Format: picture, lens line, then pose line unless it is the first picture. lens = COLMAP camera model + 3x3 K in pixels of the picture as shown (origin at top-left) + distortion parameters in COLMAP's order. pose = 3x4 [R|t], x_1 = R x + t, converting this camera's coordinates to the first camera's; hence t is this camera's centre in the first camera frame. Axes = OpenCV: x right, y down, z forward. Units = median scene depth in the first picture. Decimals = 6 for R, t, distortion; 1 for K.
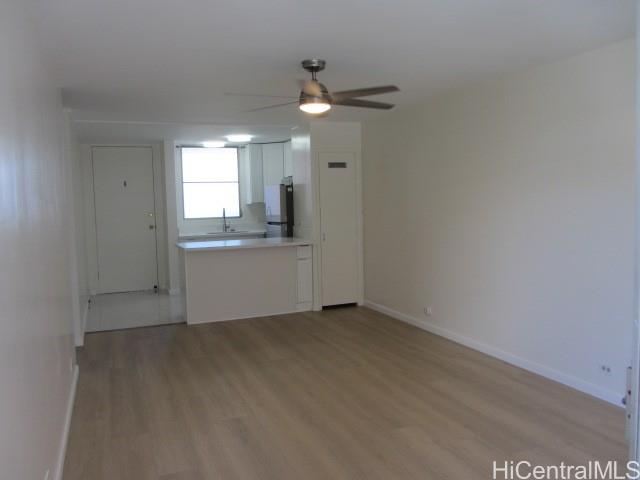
lens RADIAL K [[521.4, 0, 320.0], [0, 521.4, 240.0], [0, 0, 1]] dist [-0.007107, -0.003101]
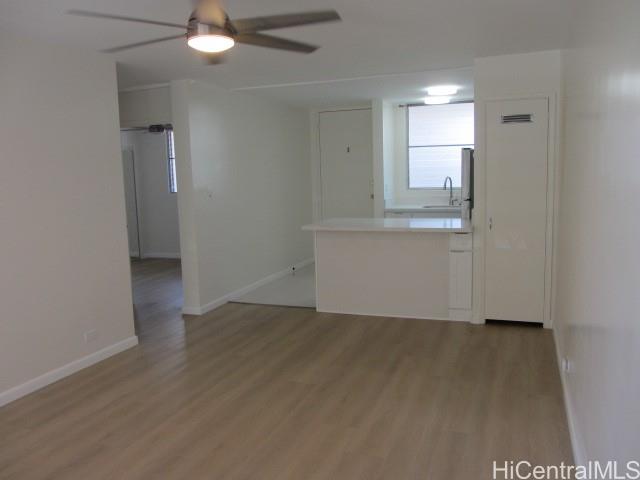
lens RADIAL K [[534.0, 0, 330.0], [0, 534.0, 228.8], [0, 0, 1]] dist [-0.014833, -0.011554]
pose [[0.744294, 0.078991, -0.663164, 0.321438], [-0.044896, 0.996652, 0.068324, -0.036990], [0.666341, -0.021080, 0.745349, 0.312482]]
